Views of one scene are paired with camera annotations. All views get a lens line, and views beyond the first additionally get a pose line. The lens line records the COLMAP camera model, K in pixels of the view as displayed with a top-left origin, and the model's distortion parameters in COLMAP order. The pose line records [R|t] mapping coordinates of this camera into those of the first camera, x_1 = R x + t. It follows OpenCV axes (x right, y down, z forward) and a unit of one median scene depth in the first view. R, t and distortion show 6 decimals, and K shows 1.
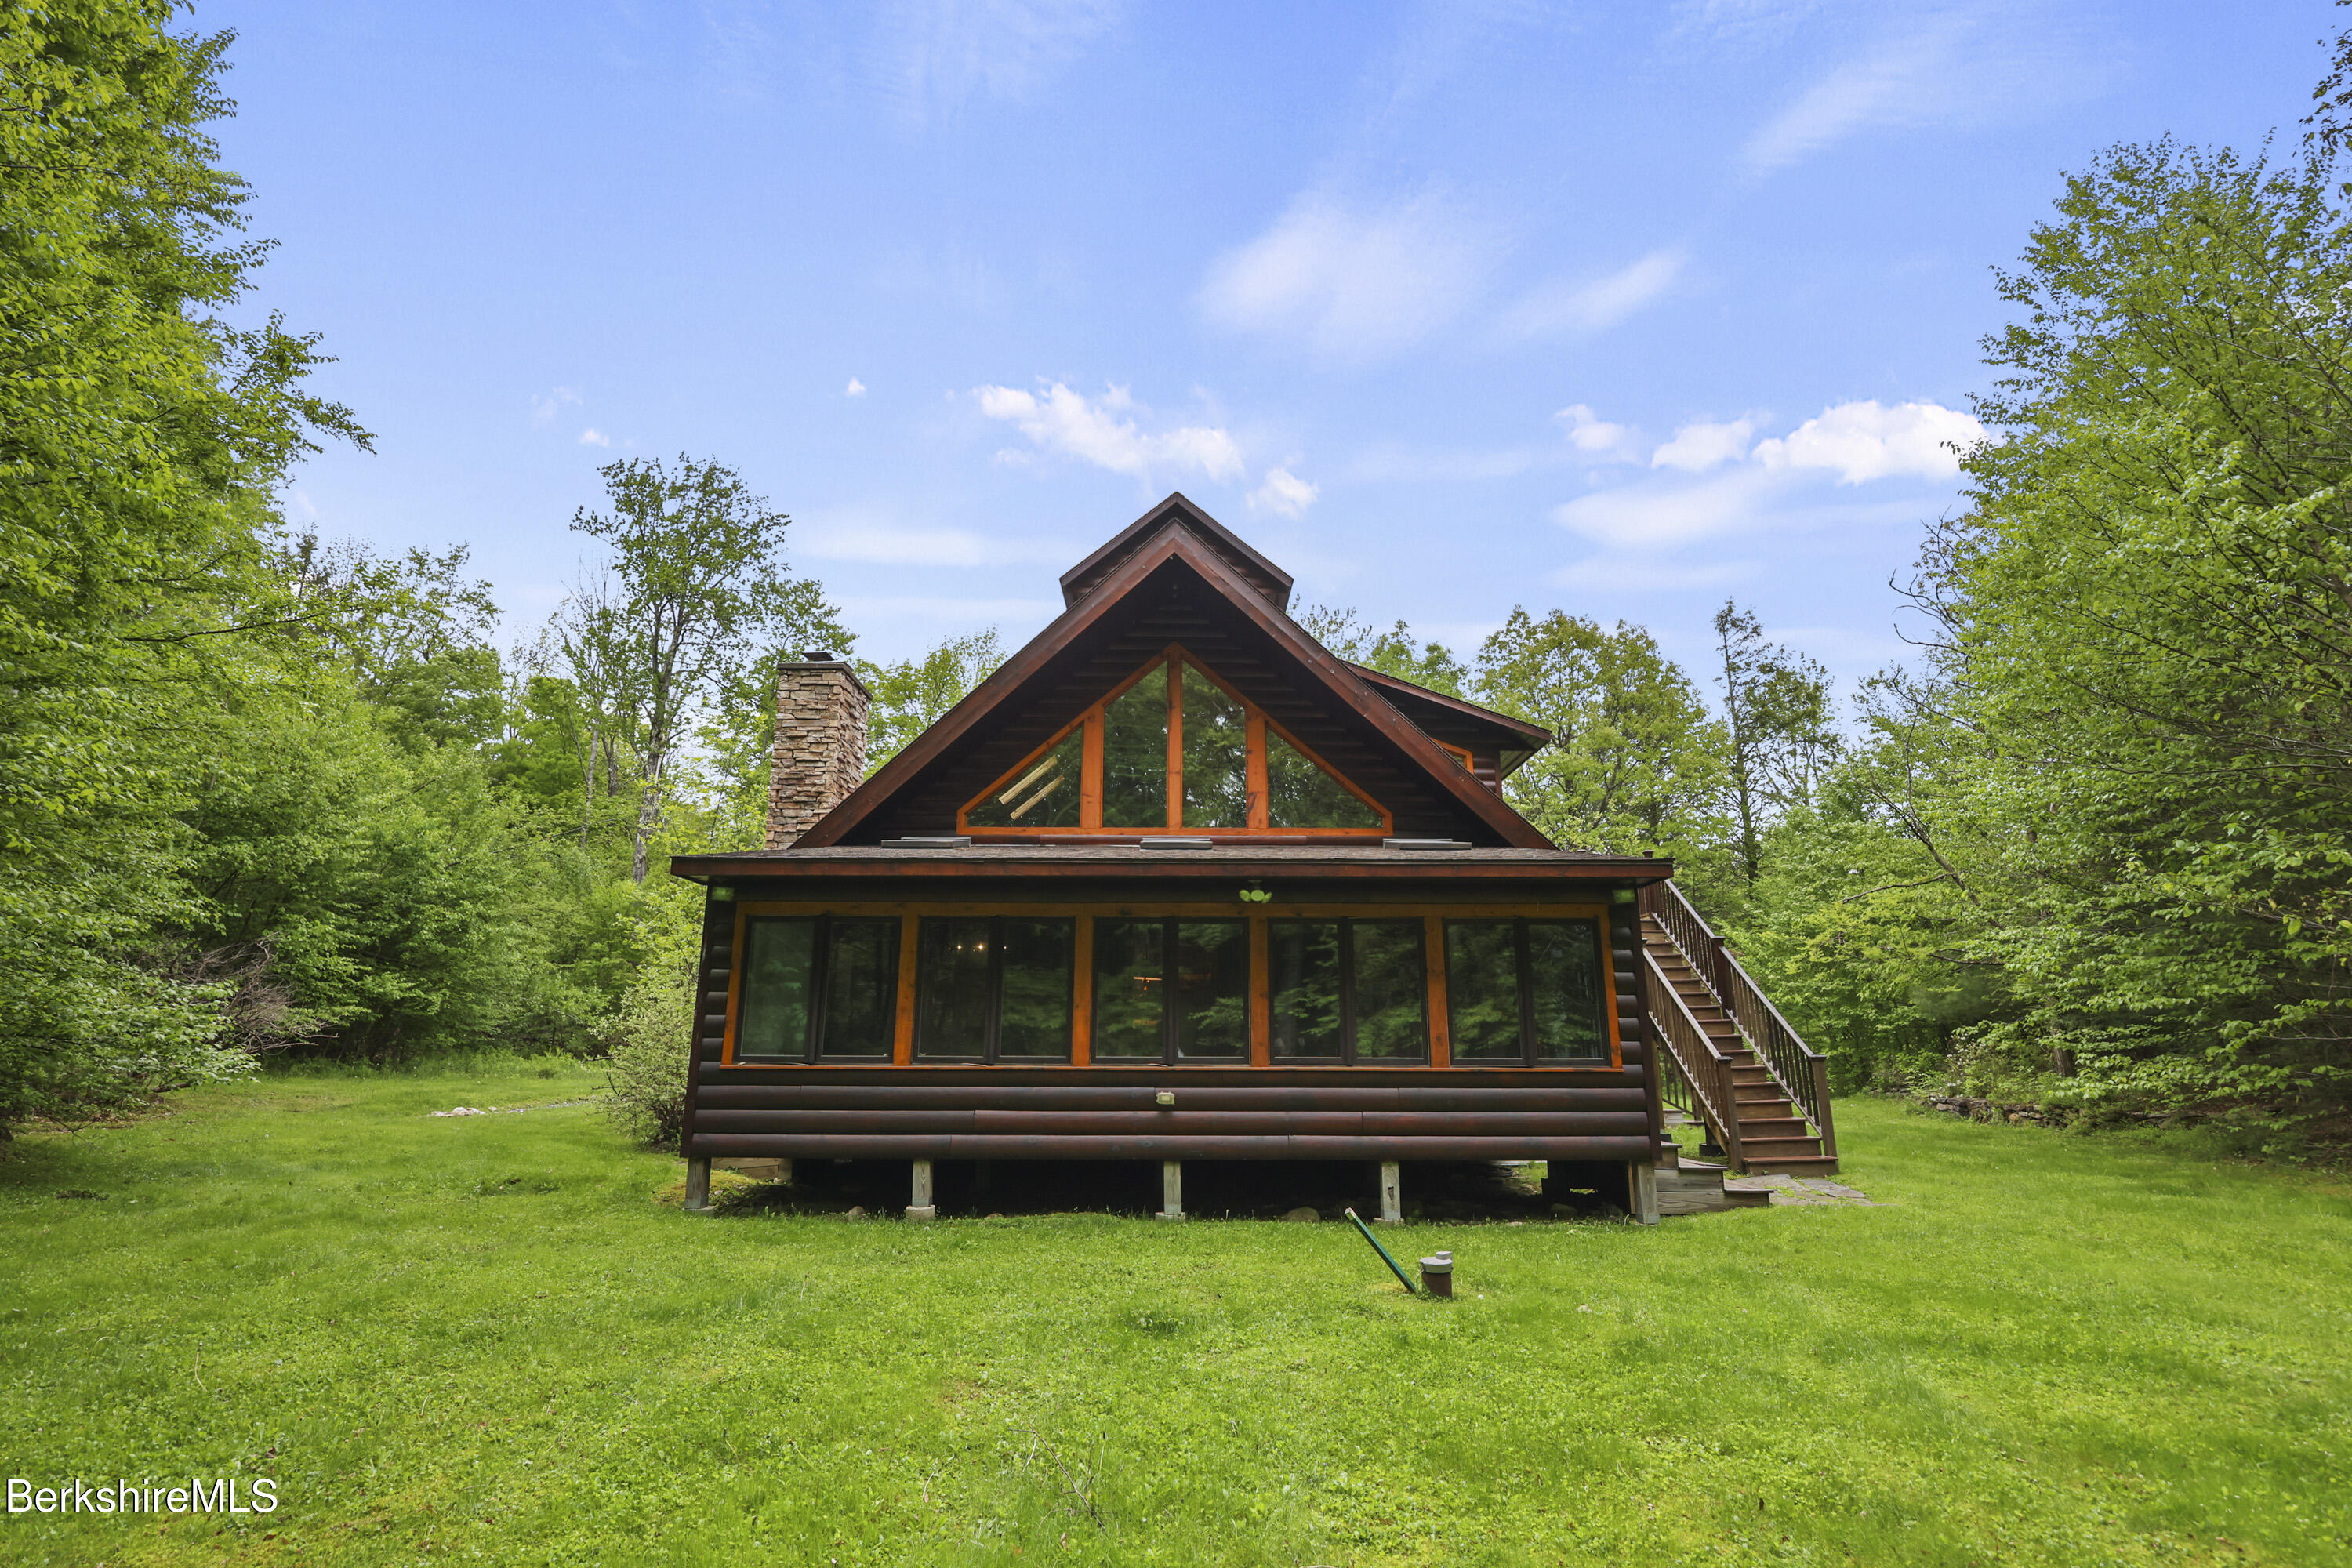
lens RADIAL K [[1136.0, 0, 1176.3], [0, 1136.0, 774.1], [0, 0, 1]] dist [-0.007003, -0.000337]
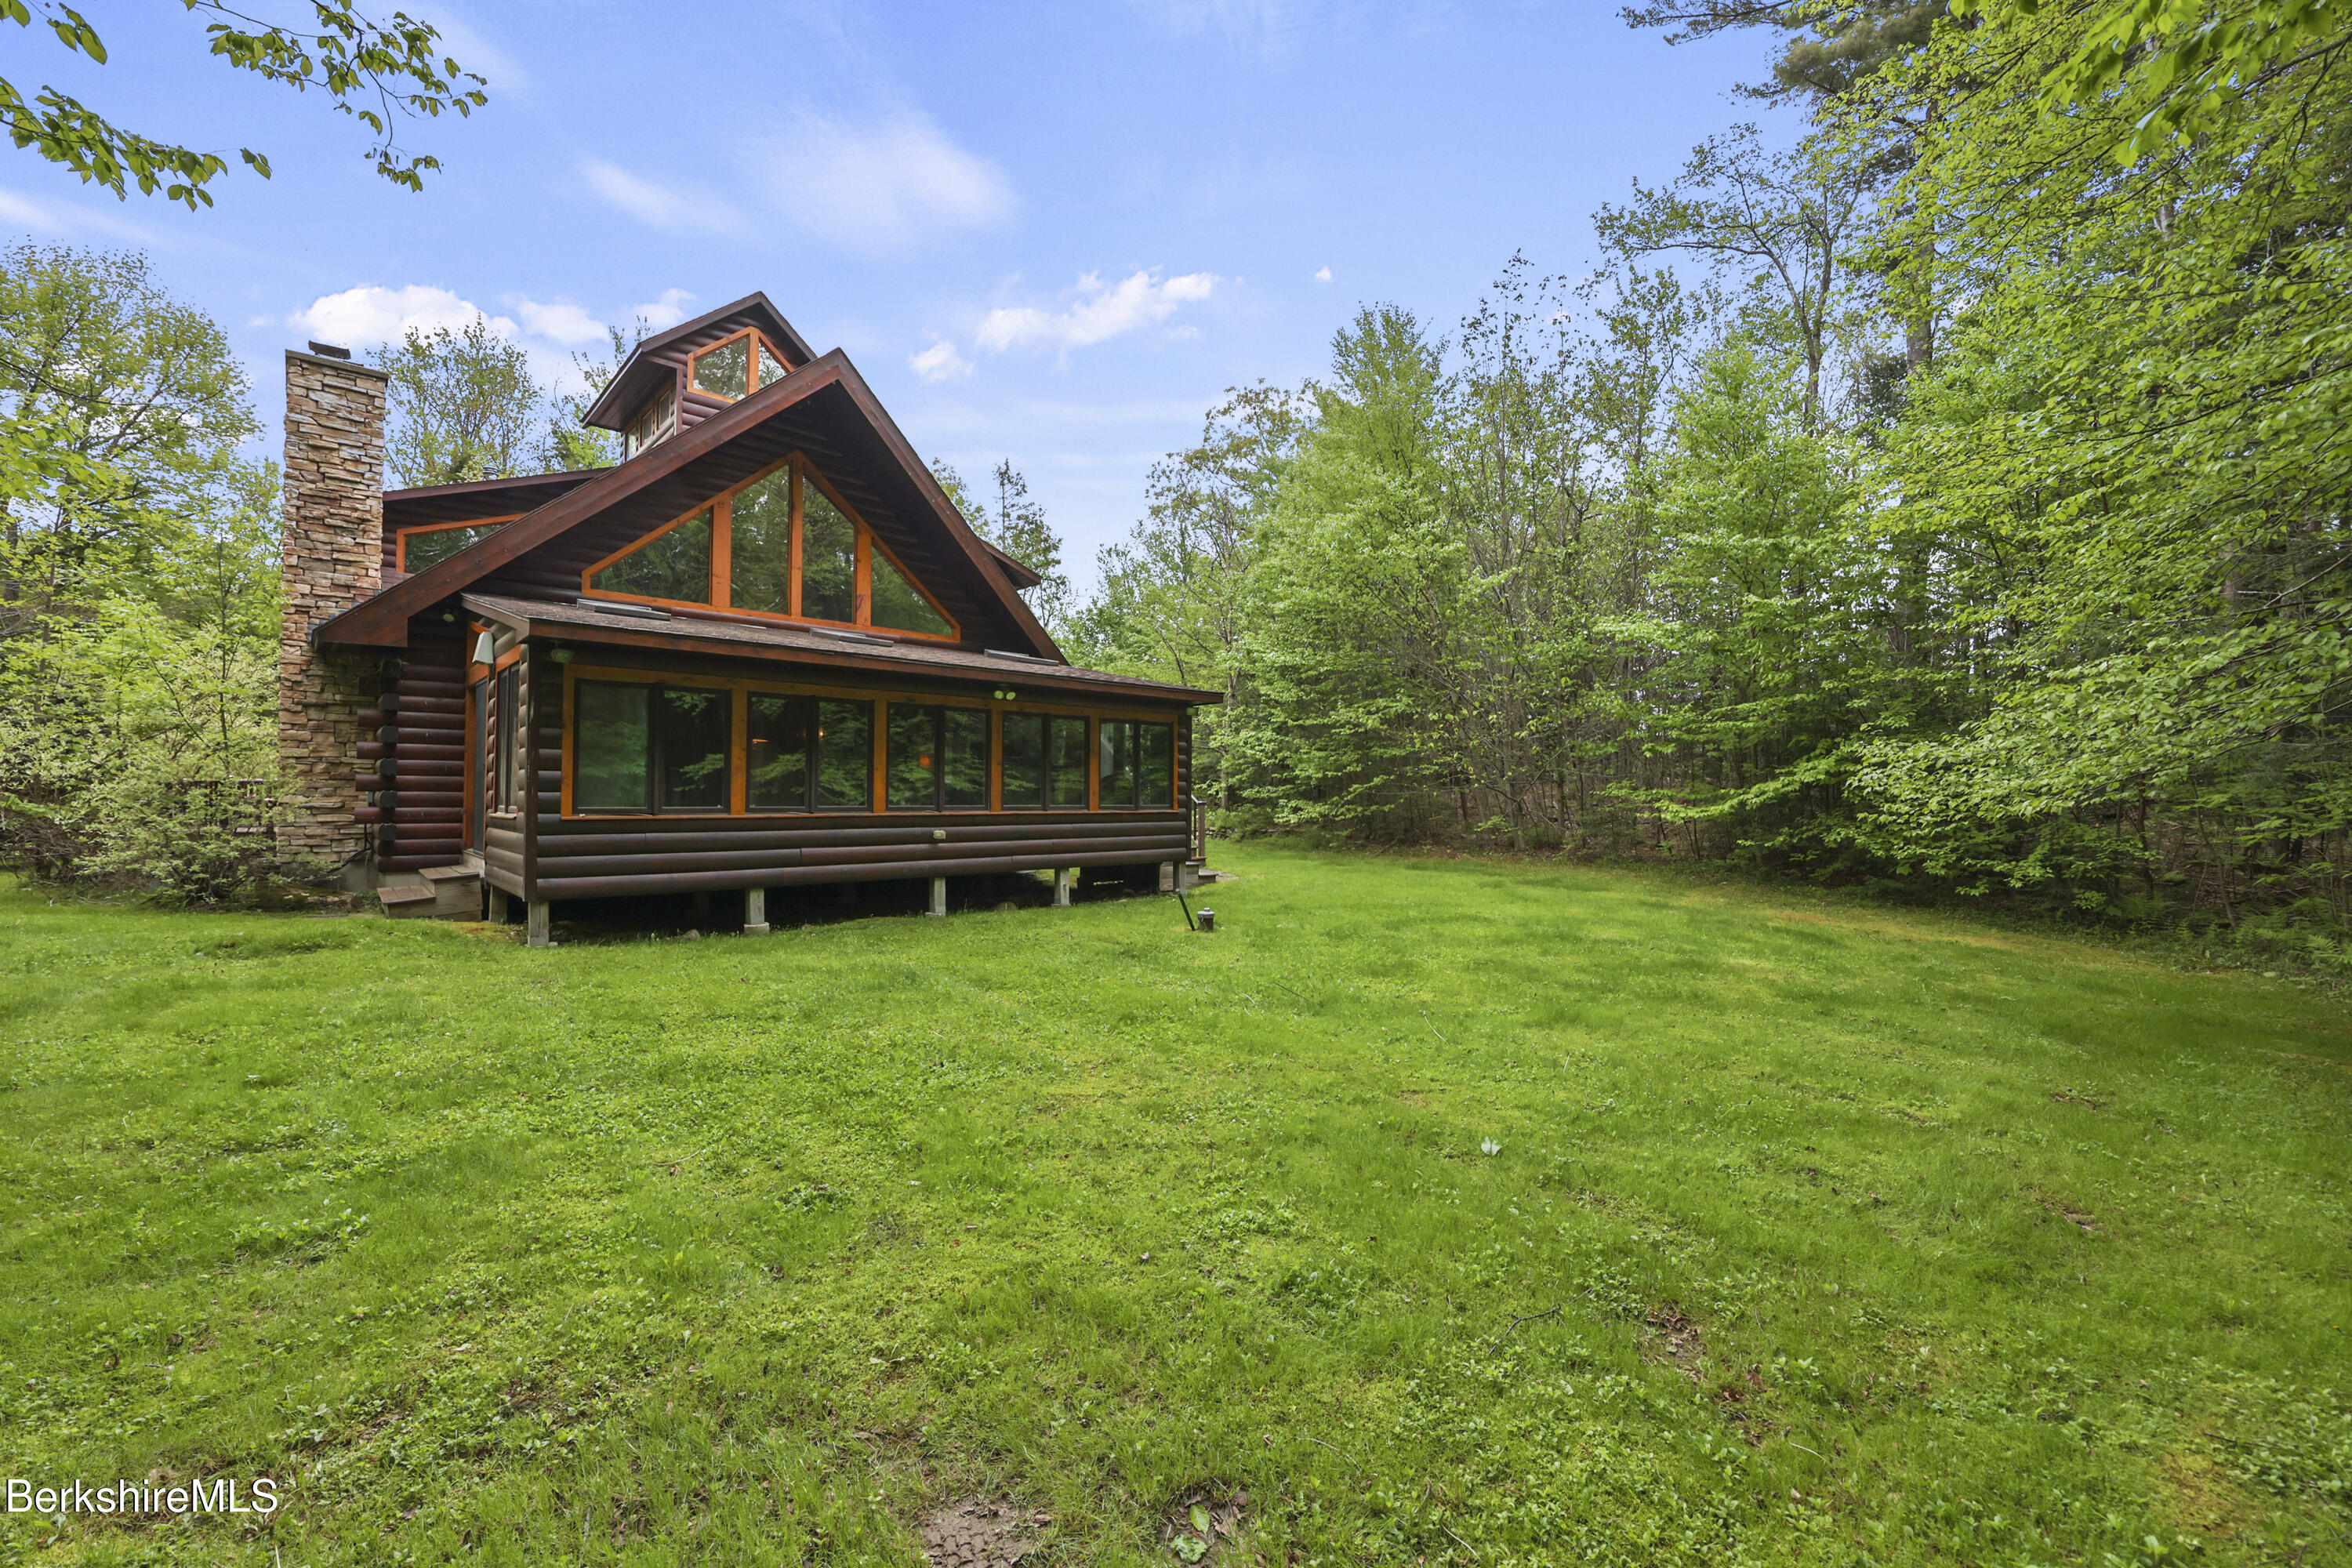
lens RADIAL K [[975.3, 0, 1175.0], [0, 975.3, 791.1], [0, 0, 1]] dist [-0.014504, 0.000729]
pose [[0.717177, 0.002315, 0.696887, -0.450935], [-0.167026, 0.971419, 0.168662, -0.012857], [-0.676579, -0.237359, 0.697067, -0.016471]]
